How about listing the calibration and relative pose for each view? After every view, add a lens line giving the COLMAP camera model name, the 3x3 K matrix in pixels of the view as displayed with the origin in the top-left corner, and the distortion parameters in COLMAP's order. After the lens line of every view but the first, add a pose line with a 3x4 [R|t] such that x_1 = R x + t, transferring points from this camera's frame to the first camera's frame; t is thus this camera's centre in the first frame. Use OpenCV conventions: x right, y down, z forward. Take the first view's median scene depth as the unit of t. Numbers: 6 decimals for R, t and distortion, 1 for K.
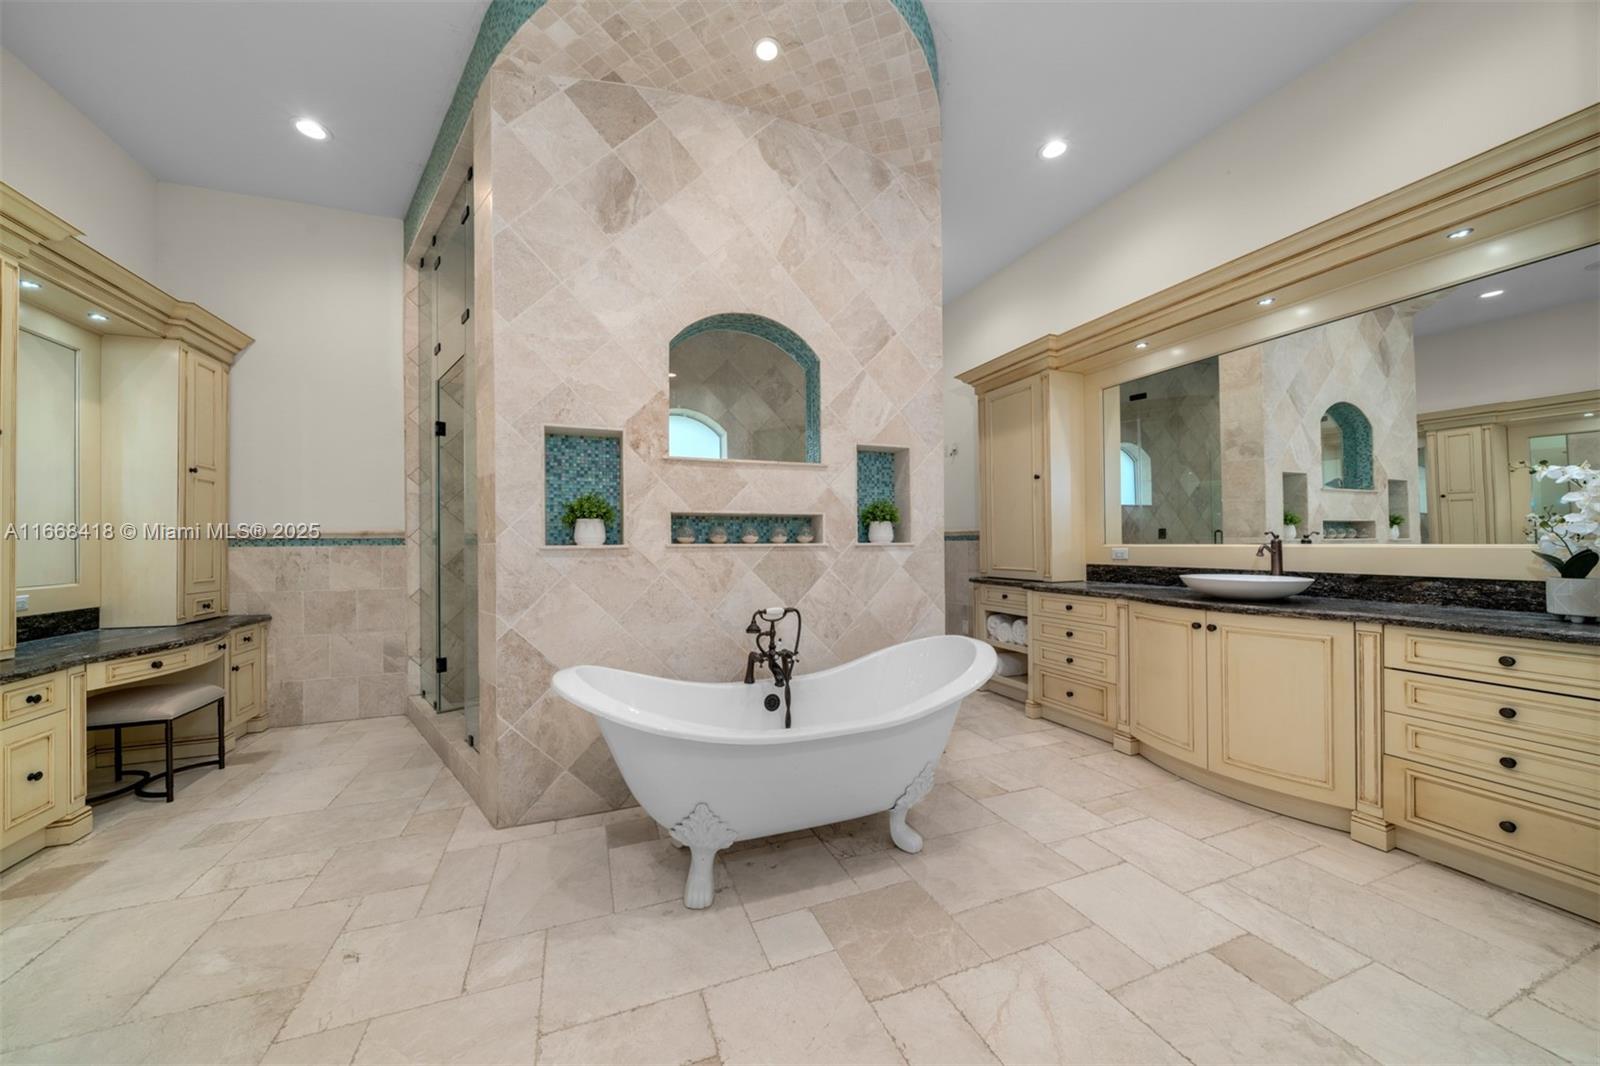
lens RADIAL K [[552.4, 0, 800.0], [0, 552.4, 533.0], [0, 0, 1]] dist [-0.000605, -0.000012]
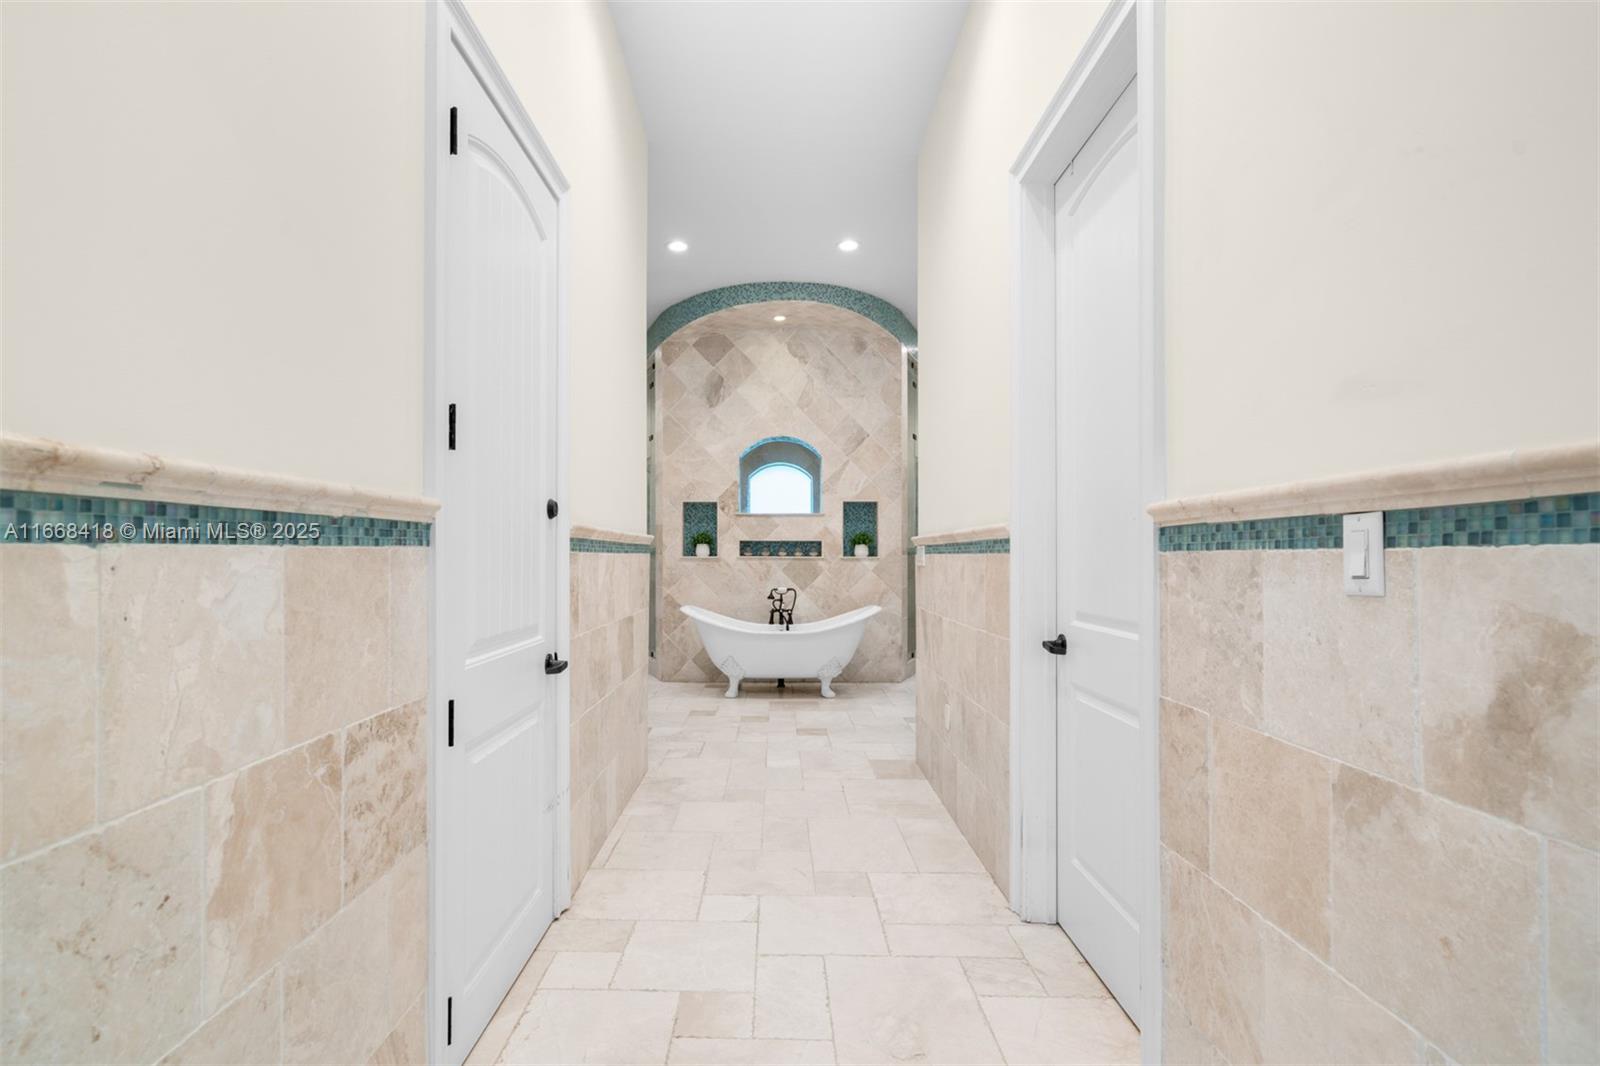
lens RADIAL K [[731.3, 0, 800.0], [0, 731.3, 533.0], [0, 0, 1]] dist [0.000613, 0.000025]
pose [[0.942677, -0.000655, -0.333707, 0.865606], [-0.004265, 0.999893, -0.014009, -0.028169], [0.333680, 0.014629, 0.942573, -1.446866]]
